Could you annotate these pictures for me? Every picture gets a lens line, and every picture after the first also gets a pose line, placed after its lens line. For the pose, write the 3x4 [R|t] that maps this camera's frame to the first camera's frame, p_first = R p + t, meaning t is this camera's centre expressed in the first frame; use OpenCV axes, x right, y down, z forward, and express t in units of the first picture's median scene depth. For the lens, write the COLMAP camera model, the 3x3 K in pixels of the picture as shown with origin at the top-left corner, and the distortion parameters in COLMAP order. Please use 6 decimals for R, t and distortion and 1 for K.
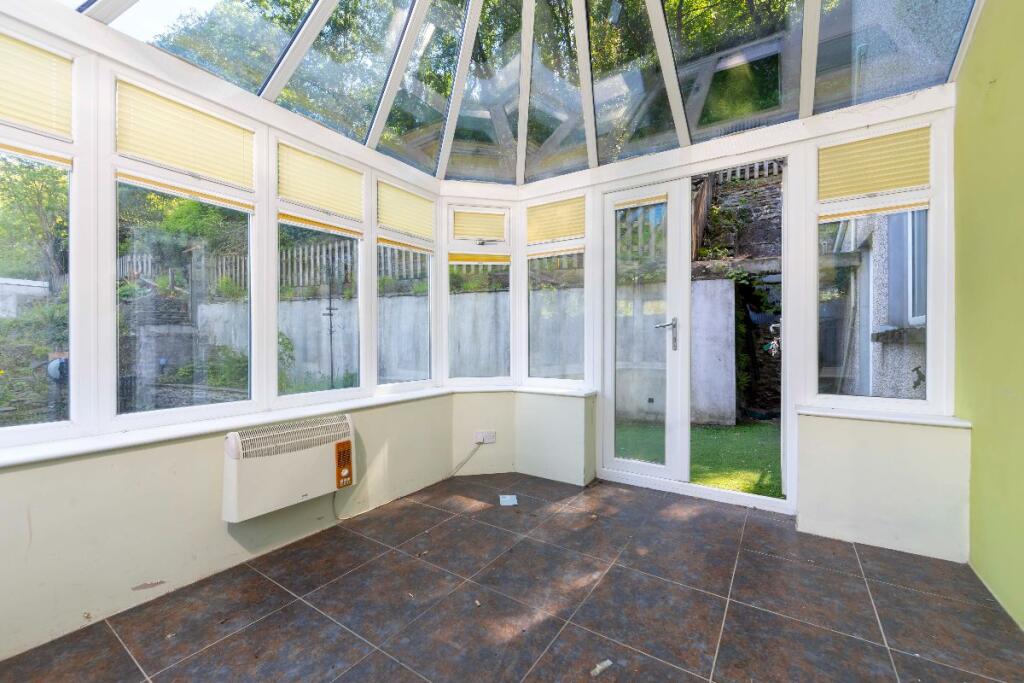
lens RADIAL K [[410.1, 0, 527.5], [0, 410.1, 343.7], [0, 0, 1]] dist [-0.004399, -0.000460]
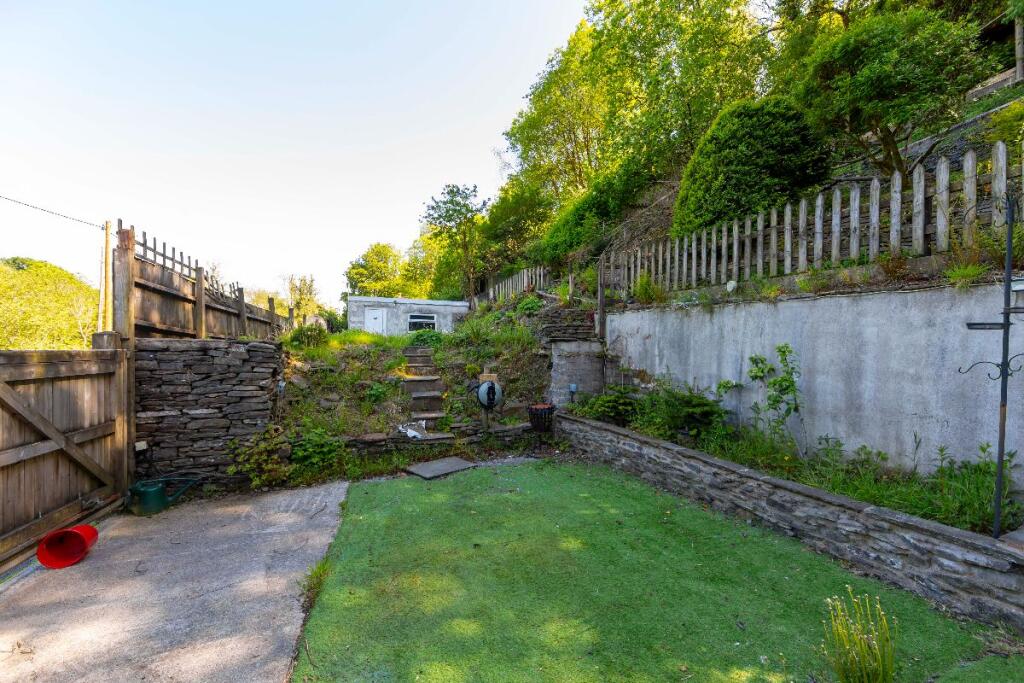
lens RADIAL K [[410.1, 0, 527.9], [0, 410.1, 347.9], [0, 0, 1]] dist [-0.004399, -0.000460]
pose [[0.757496, 0.015535, -0.652654, -0.834360], [-0.022066, 0.999755, -0.001815, -0.056821], [0.652466, 0.015776, 0.757654, 0.638395]]
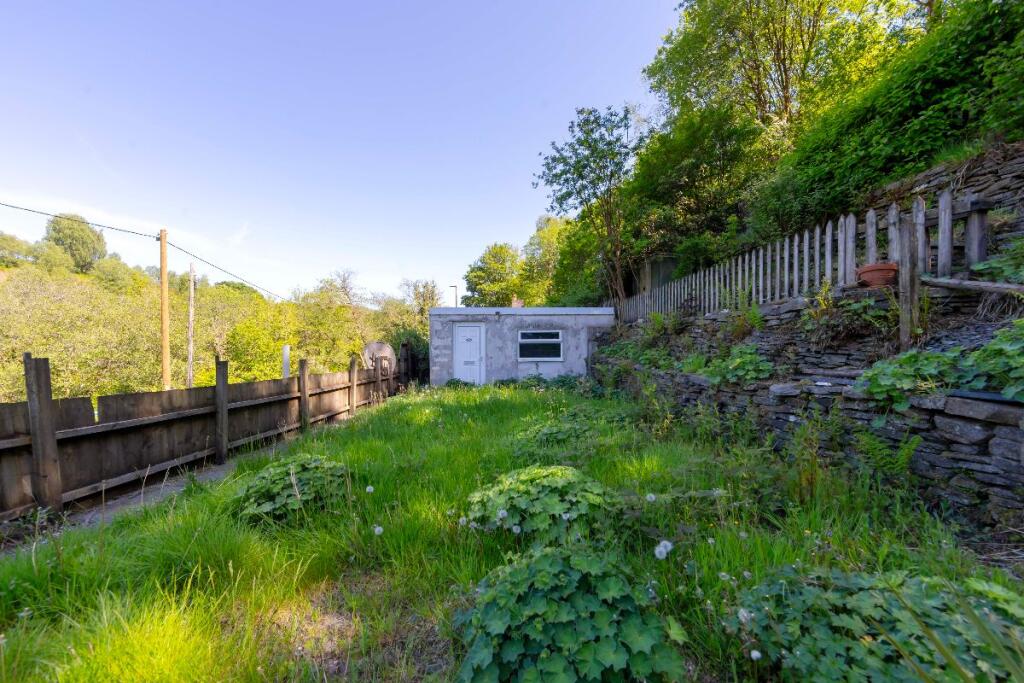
lens RADIAL K [[410.1, 0, 507.9], [0, 410.1, 343.0], [0, 0, 1]] dist [-0.004399, -0.000460]
pose [[0.504048, 0.003674, -0.863668, -2.161009], [-0.009087, 0.999958, -0.001049, -0.289837], [0.863628, 0.008377, 0.504060, 1.556925]]
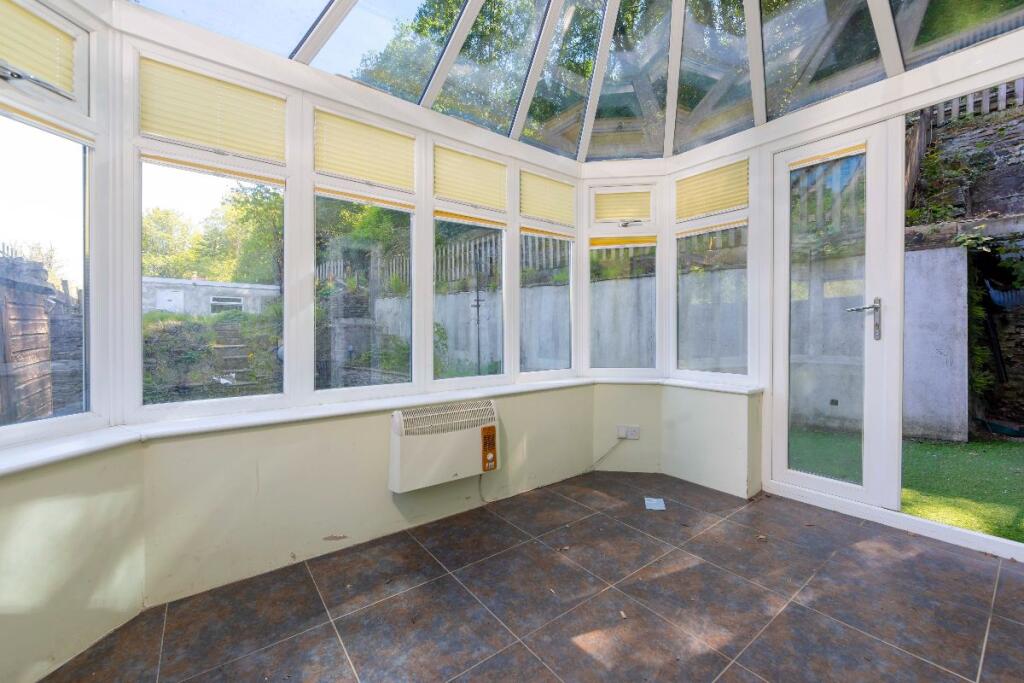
lens RADIAL K [[410.1, 0, 529.2], [0, 410.1, 335.1], [0, 0, 1]] dist [-0.004399, -0.000460]
pose [[0.948124, 0.002695, -0.317889, -0.020349], [-0.002610, 0.999996, 0.000692, 0.006549], [0.317889, 0.000173, 0.948128, 0.043354]]
